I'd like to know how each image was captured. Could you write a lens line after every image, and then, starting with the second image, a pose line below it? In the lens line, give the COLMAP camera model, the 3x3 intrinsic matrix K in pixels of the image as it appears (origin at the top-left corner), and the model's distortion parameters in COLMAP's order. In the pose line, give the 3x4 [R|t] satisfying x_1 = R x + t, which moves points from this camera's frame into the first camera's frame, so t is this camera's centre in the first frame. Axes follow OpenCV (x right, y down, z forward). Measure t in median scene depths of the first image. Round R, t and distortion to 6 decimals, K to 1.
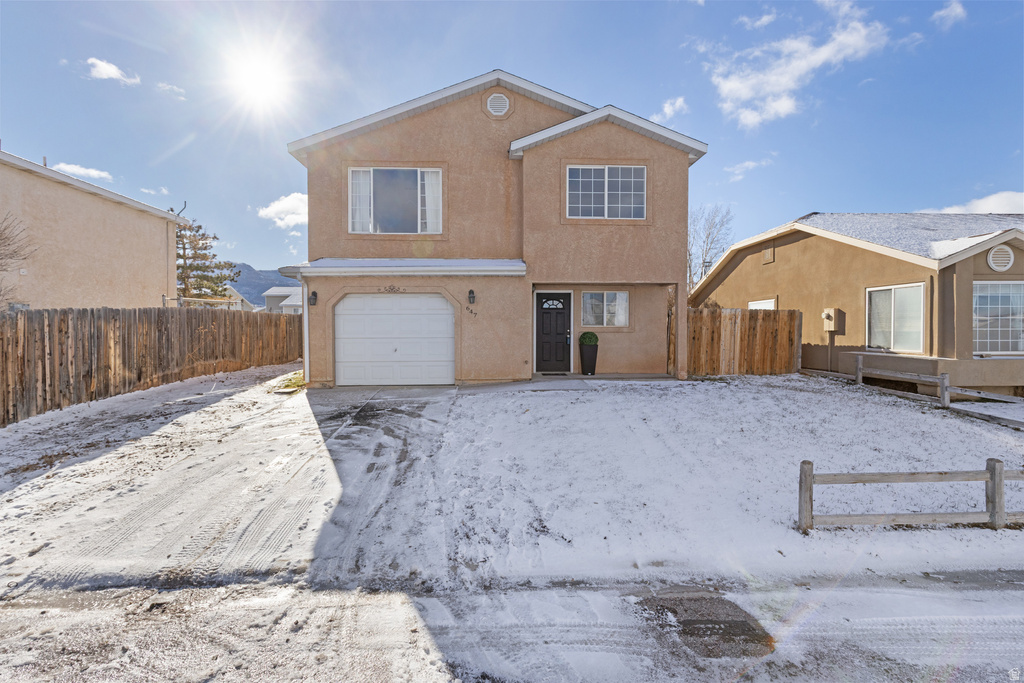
lens RADIAL K [[459.0, 0, 512.4], [0, 459.0, 337.6], [0, 0, 1]] dist [0.009784, -0.001814]
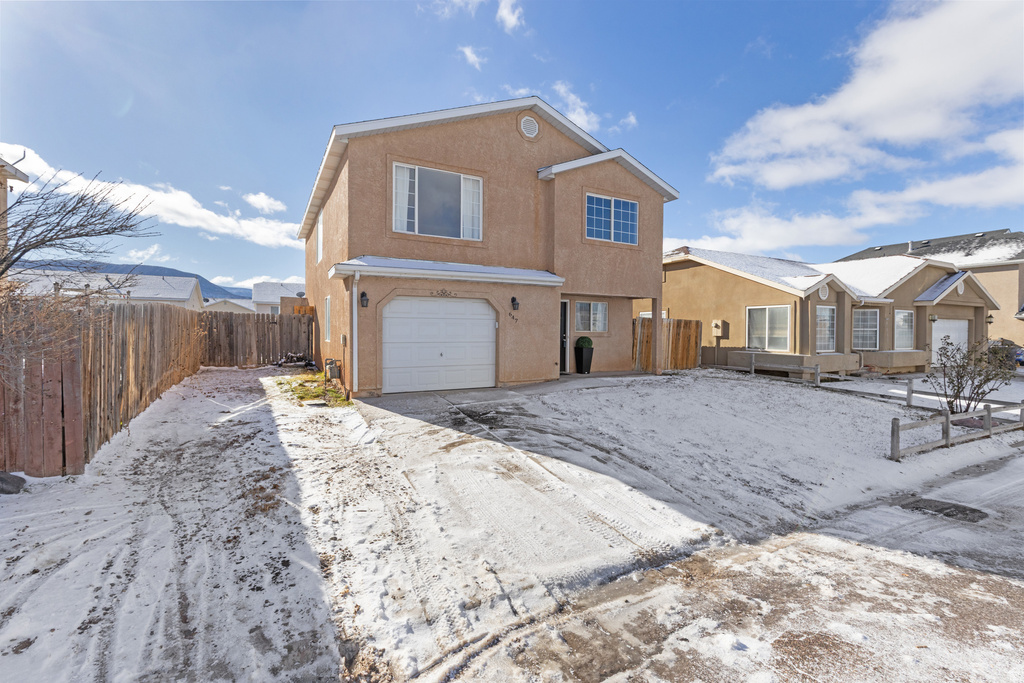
lens RADIAL K [[459.0, 0, 509.3], [0, 459.0, 338.2], [0, 0, 1]] dist [0.009784, -0.001814]
pose [[0.897453, 0.001494, 0.441108, -0.561043], [-0.000761, 0.999998, -0.001840, -0.006712], [-0.441110, 0.001316, 0.897452, 0.049421]]
